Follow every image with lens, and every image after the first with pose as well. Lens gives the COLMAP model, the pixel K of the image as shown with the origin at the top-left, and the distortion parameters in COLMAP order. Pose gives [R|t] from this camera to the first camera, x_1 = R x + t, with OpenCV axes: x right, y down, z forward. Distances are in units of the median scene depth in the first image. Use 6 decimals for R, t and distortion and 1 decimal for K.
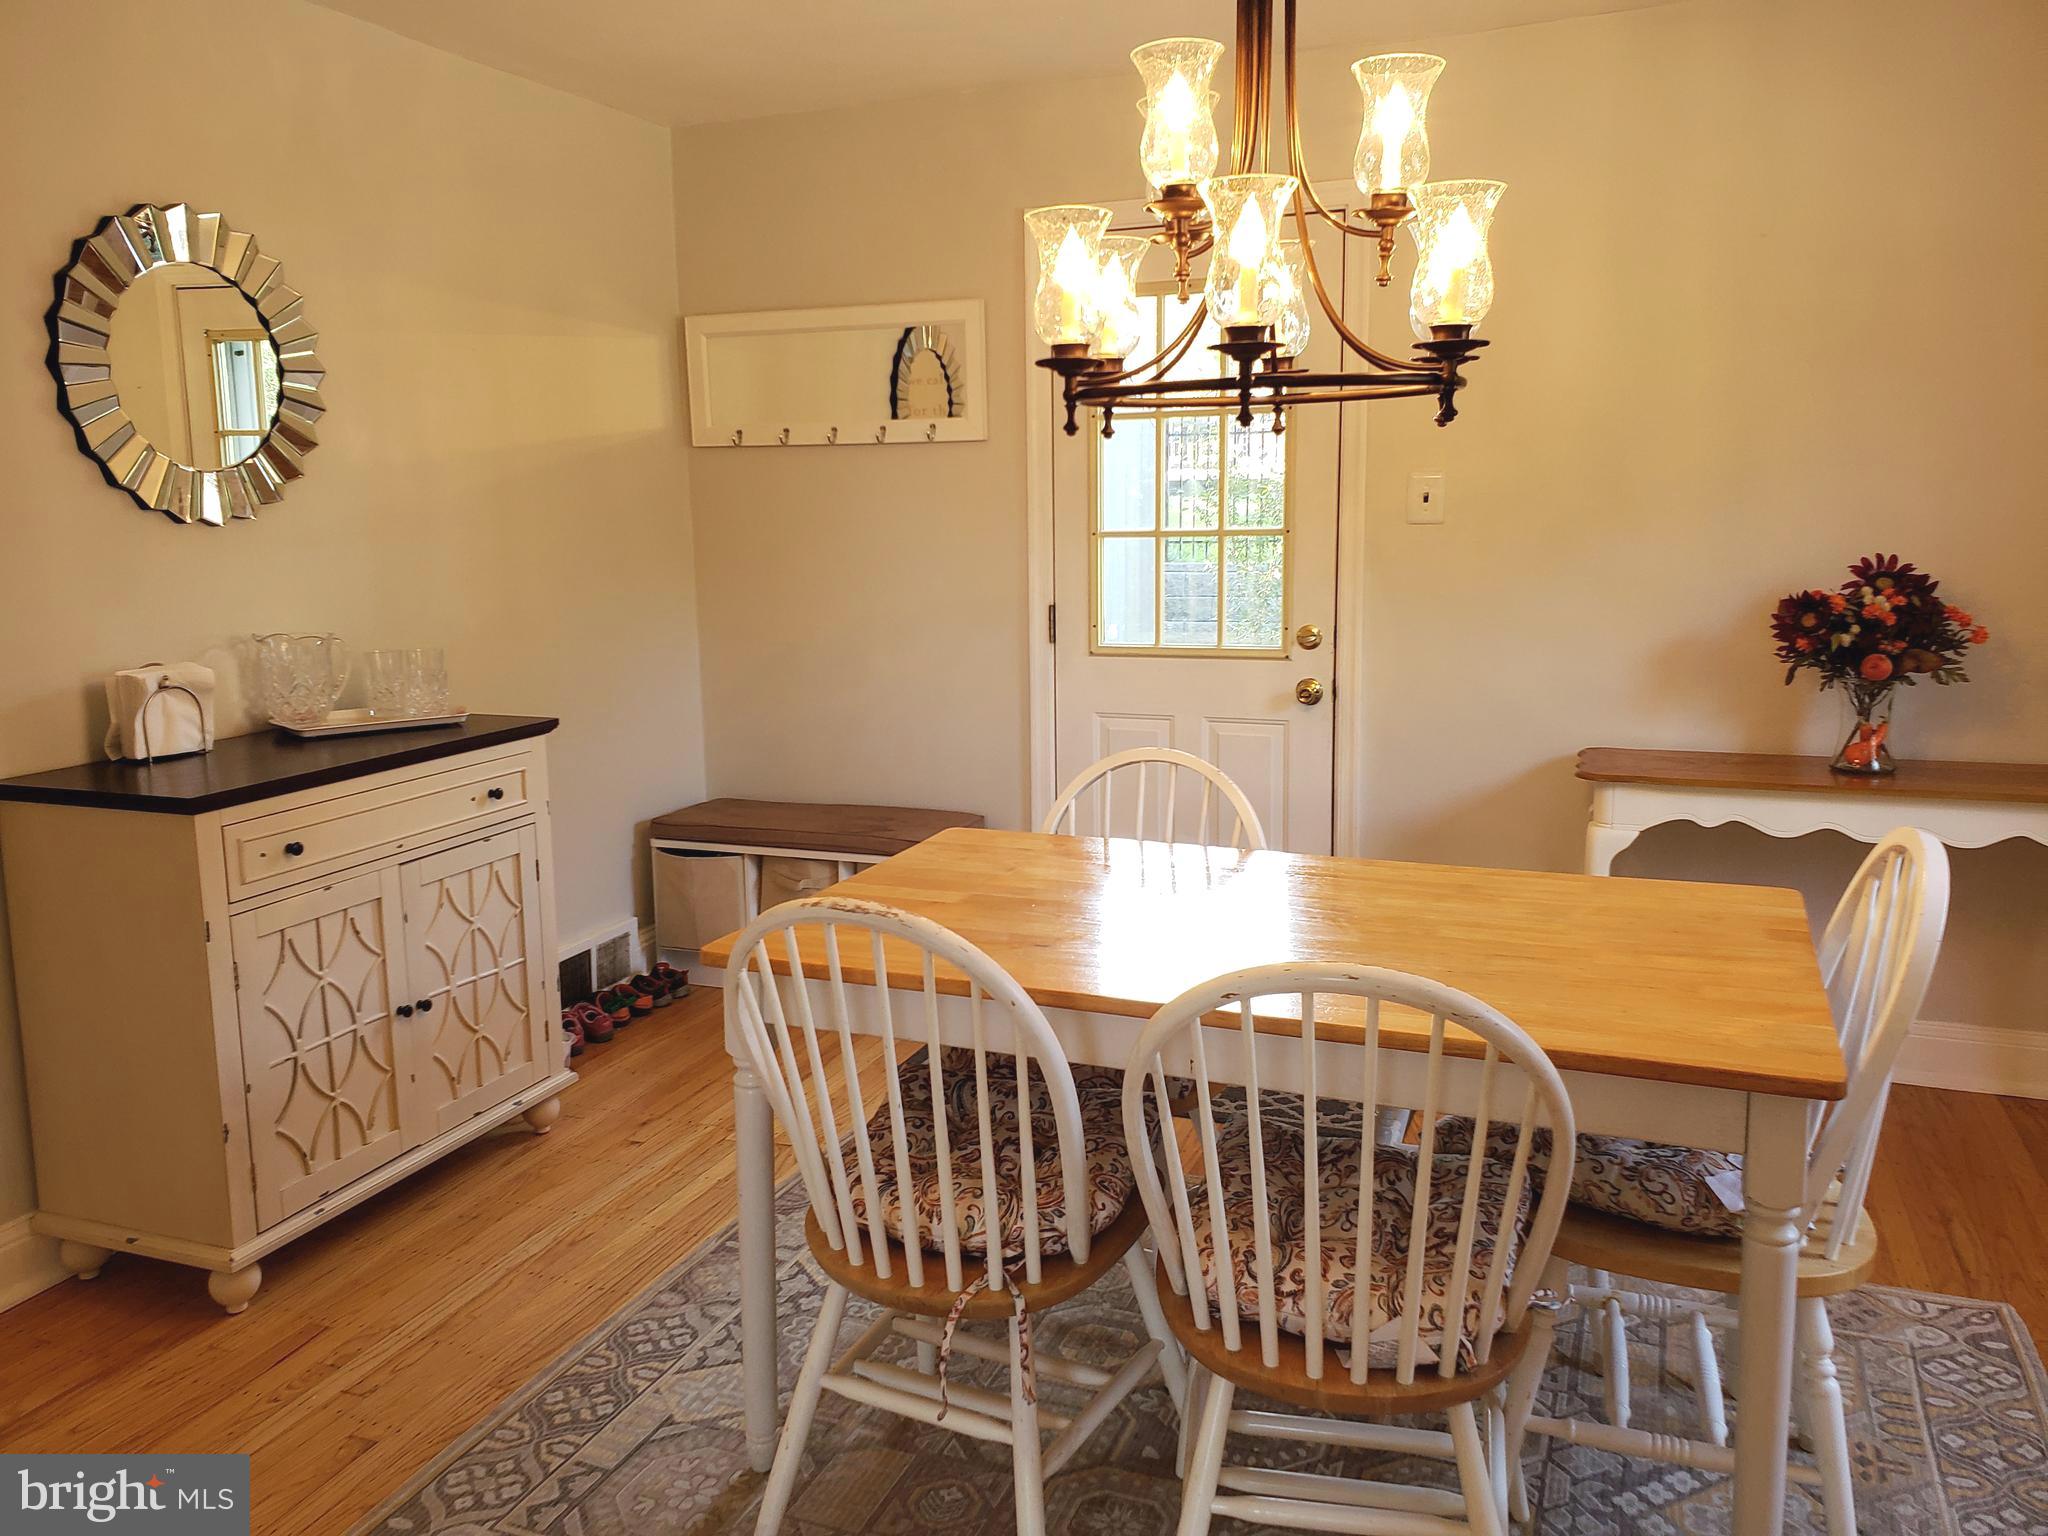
lens RADIAL K [[1544.0, 0, 1025.0], [0, 1544.0, 717.6], [0, 0, 1]] dist [0.041432, 0.000975]
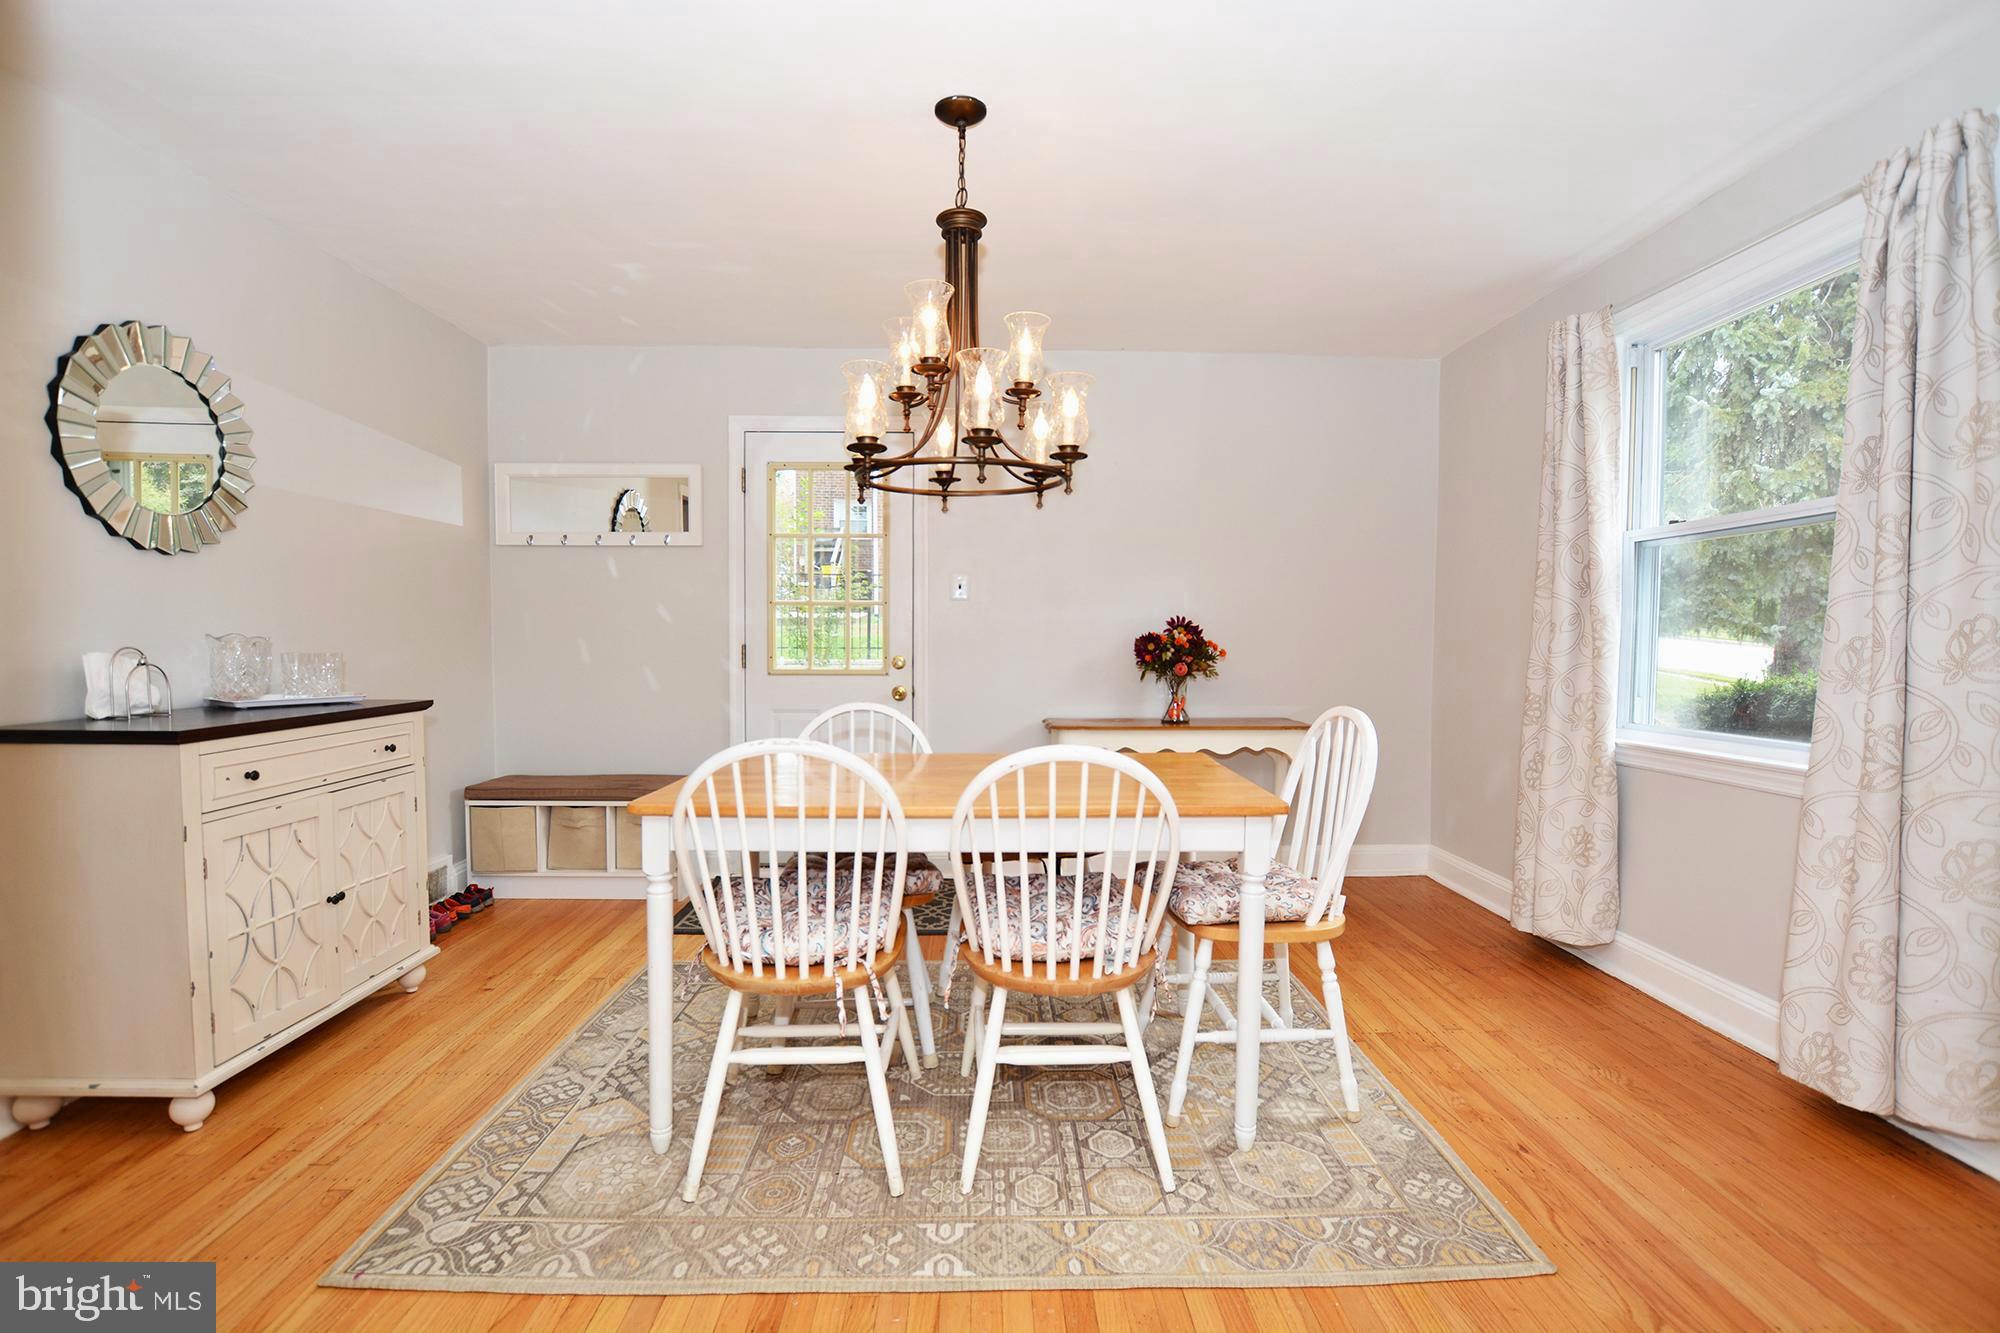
lens RADIAL K [[879.7, 0, 993.0], [0, 879.7, 676.9], [0, 0, 1]] dist [-0.024970, 0.000889]
pose [[0.920541, 0.001424, 0.390643, -0.163711], [0.037557, 0.995039, -0.092129, 0.090701], [-0.388836, 0.099480, 0.915921, 0.044149]]
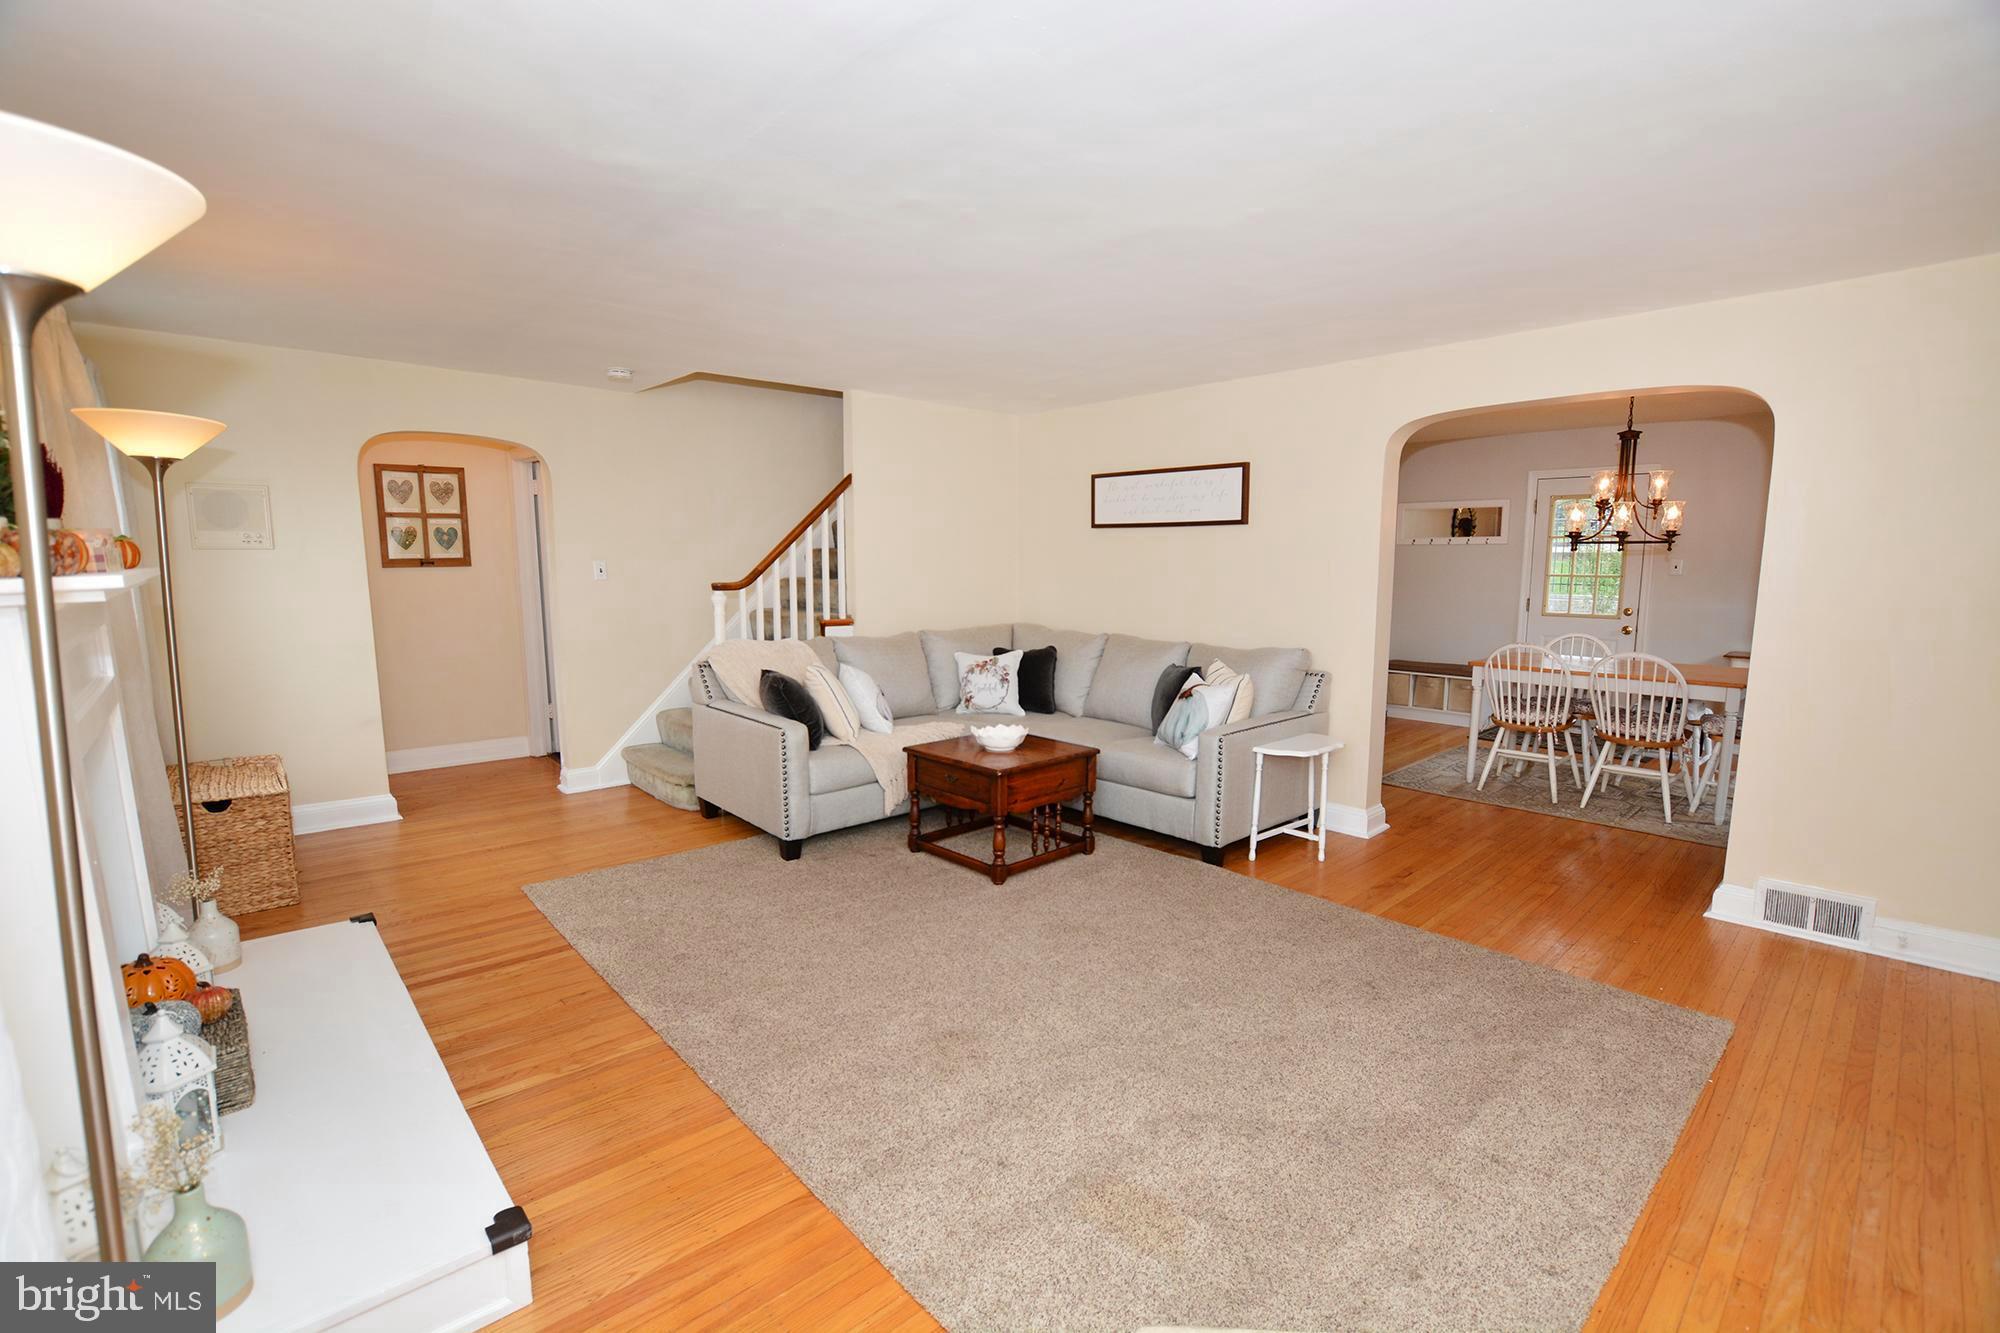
lens RADIAL K [[879.7, 0, 993.0], [0, 879.7, 676.9], [0, 0, 1]] dist [-0.024970, 0.000889]
pose [[0.900275, 0.071594, -0.429393, -0.278685], [-0.073319, 0.997230, 0.012549, 0.206484], [0.429102, 0.020185, 0.903031, -1.510444]]
